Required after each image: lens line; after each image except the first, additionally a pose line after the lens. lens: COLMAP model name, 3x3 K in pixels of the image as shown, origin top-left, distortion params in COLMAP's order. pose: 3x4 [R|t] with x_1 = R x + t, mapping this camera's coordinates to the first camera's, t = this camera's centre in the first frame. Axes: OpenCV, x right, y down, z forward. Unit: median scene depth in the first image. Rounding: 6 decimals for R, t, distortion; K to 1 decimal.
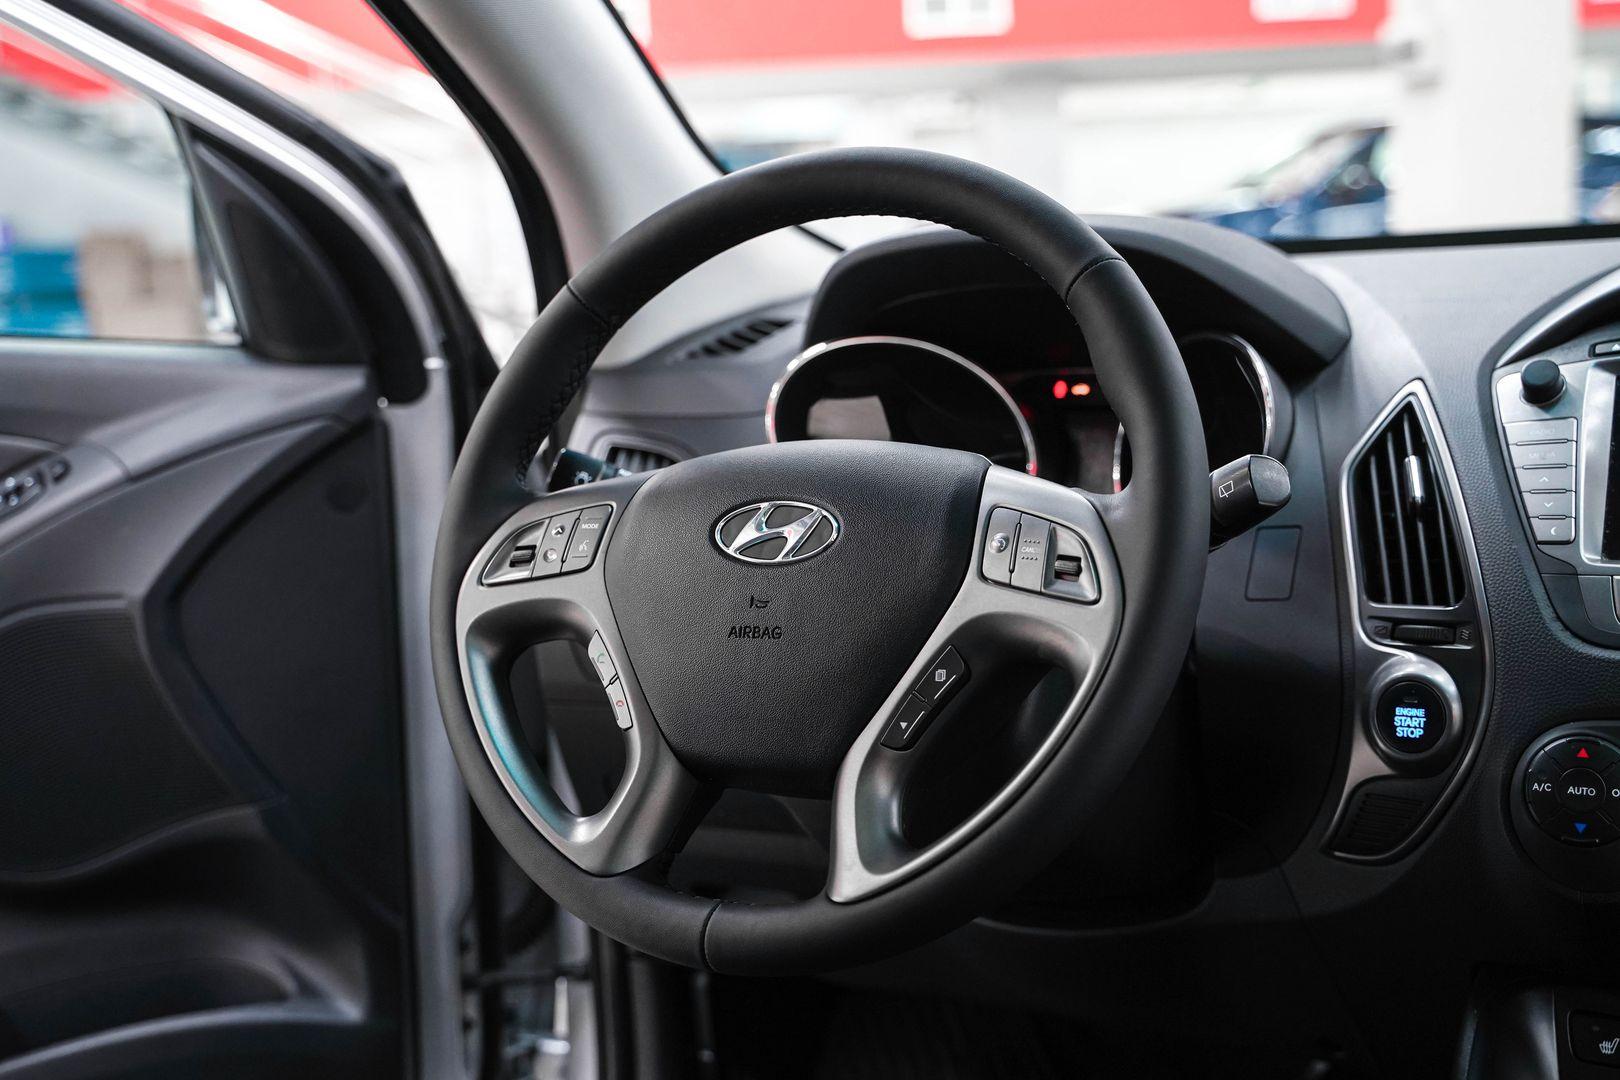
lens RADIAL K [[1993.3, 0, 811.8], [0, 1993.3, 542.3], [0, 0, 1]] dist [0.035683, 0.000000]
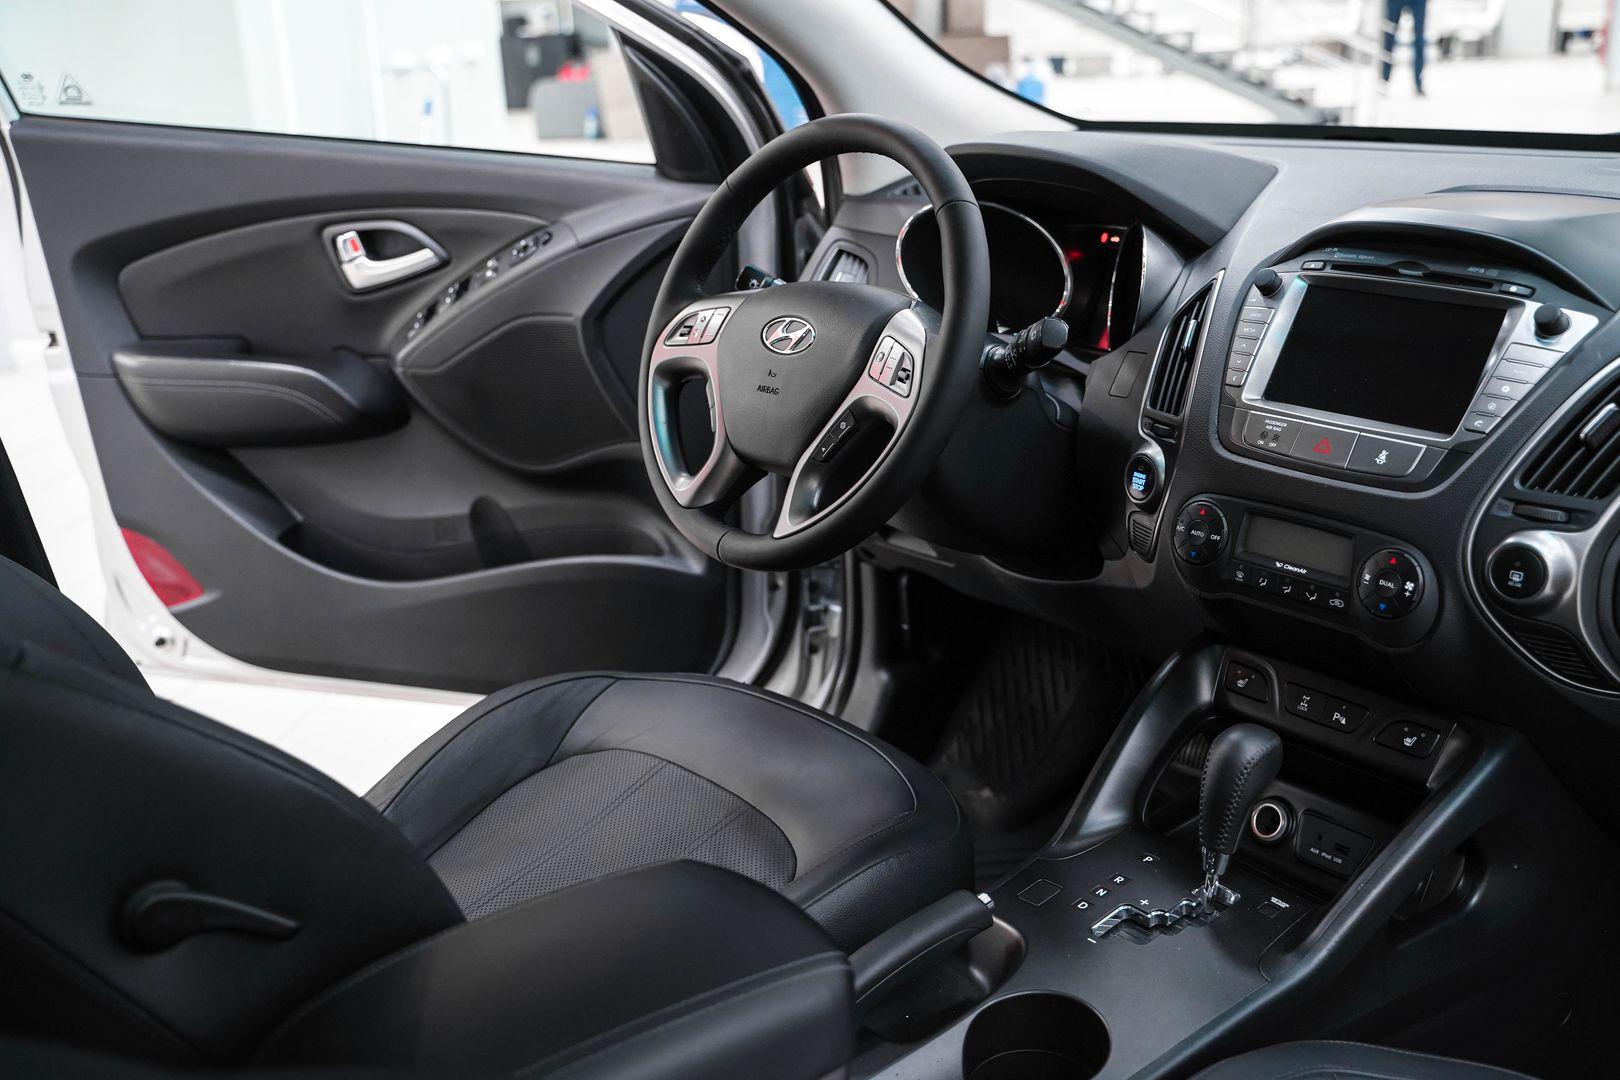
lens RADIAL K [[1668.4, 0, 811.9], [0, 1668.4, 536.7], [0, 0, 1]] dist [-0.010618, 0.000000]
pose [[0.928785, 0.137749, -0.344069, 0.517098], [-0.070432, 0.977048, 0.201040, -0.125160], [0.363865, -0.162490, 0.917169, -0.394264]]
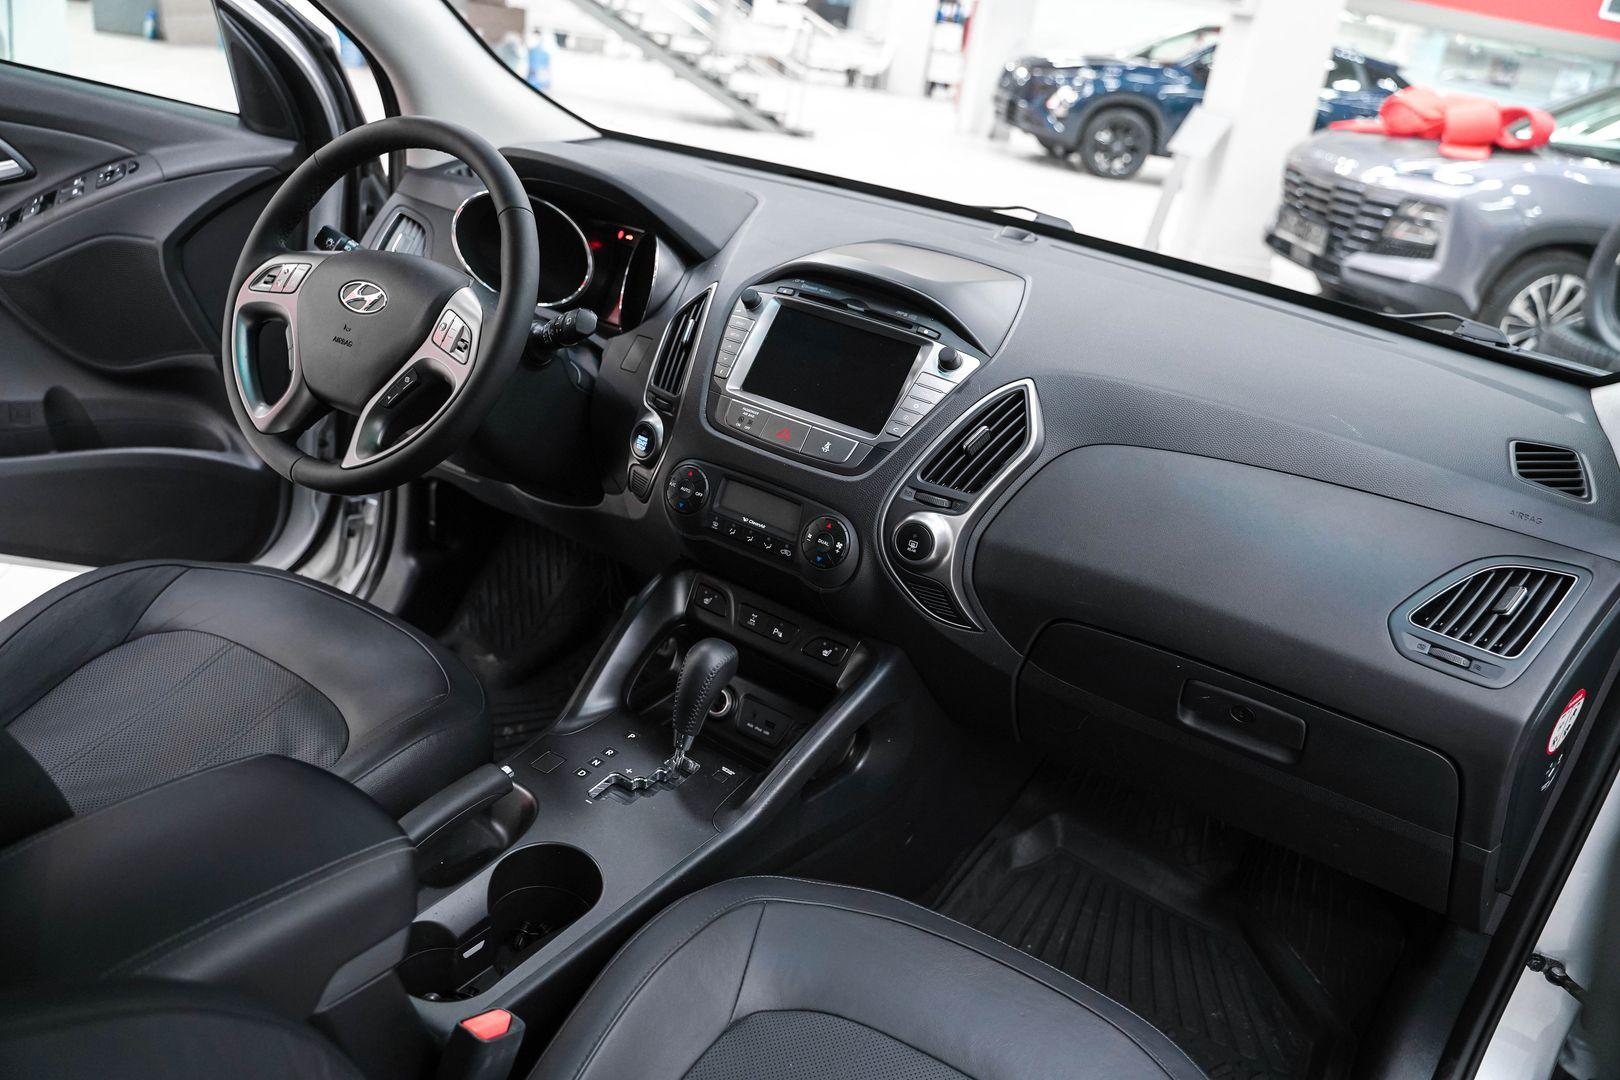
lens RADIAL K [[1318.1, 0, 808.6], [0, 1318.1, 534.3], [0, 0, 1]] dist [-0.108491, 0.084319]
pose [[0.976204, 0.216113, 0.017939, 0.455781], [-0.214157, 0.947734, 0.236512, -0.186796], [0.034112, -0.234726, 0.971463, -0.393698]]
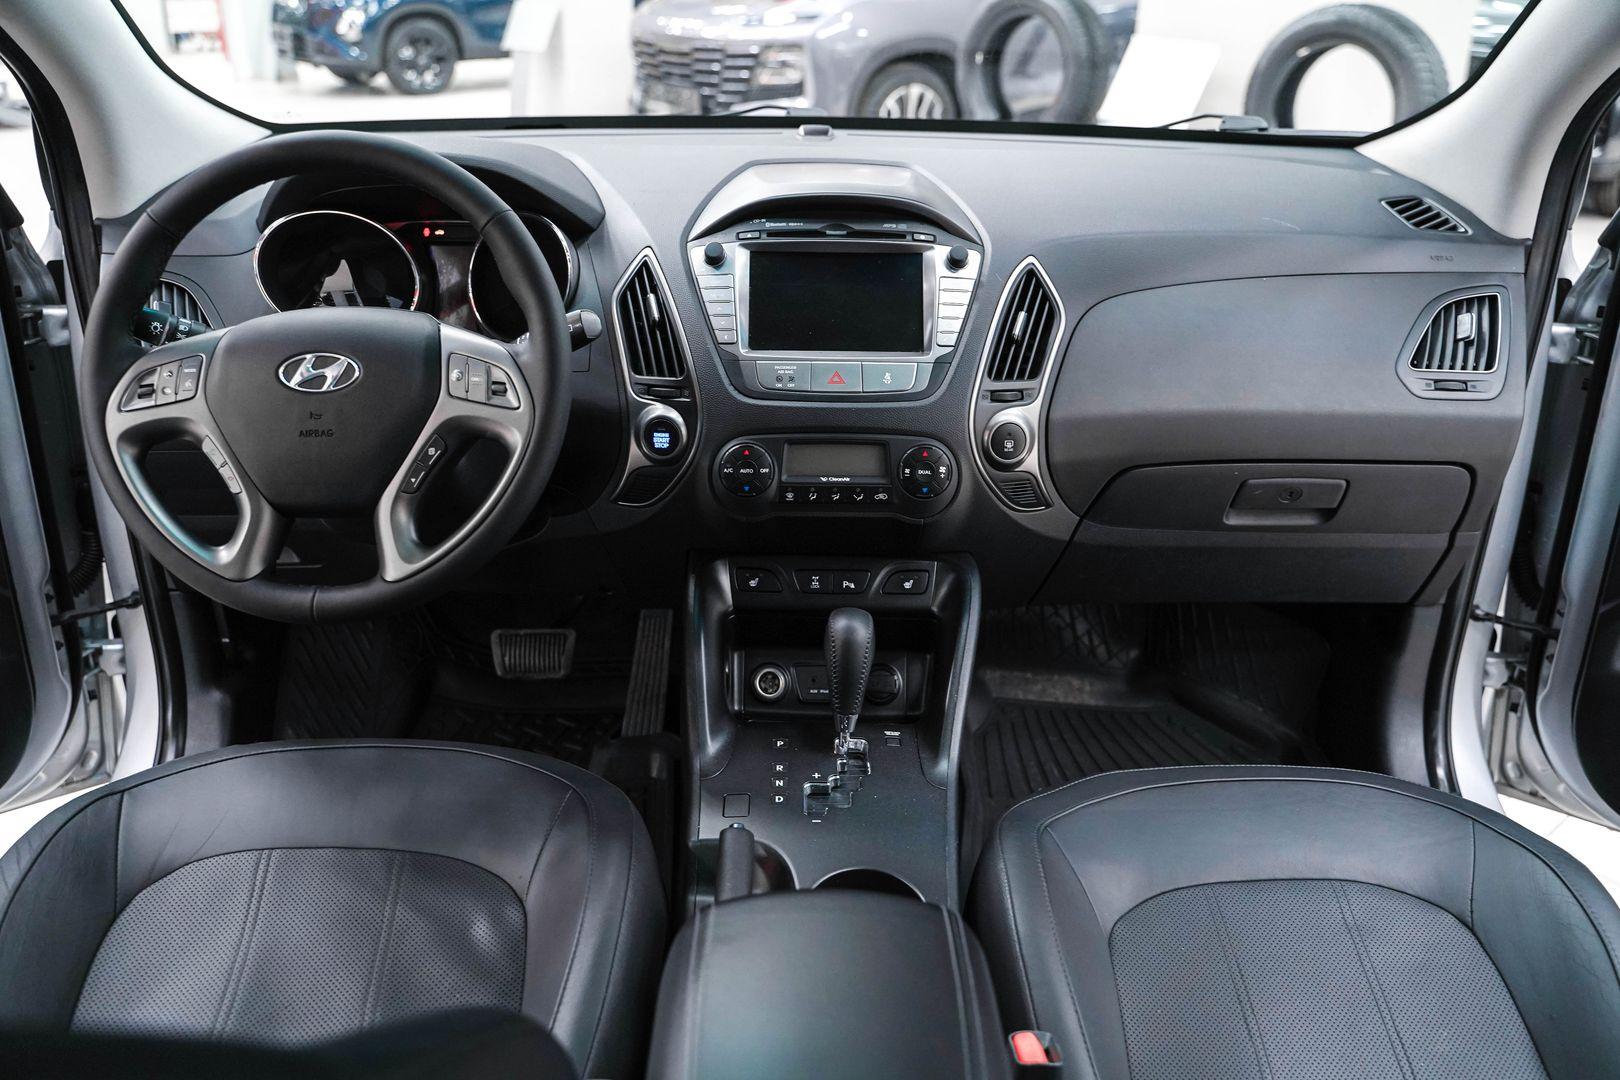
lens RADIAL K [[1318.1, 0, 809.2], [0, 1318.1, 542.7], [0, 0, 1]] dist [-0.108491, 0.084319]
pose [[0.878995, -0.134158, 0.457568, -0.166396], [0.012063, 0.965554, 0.259924, -0.139095], [-0.476677, -0.222952, 0.850336, -0.168856]]
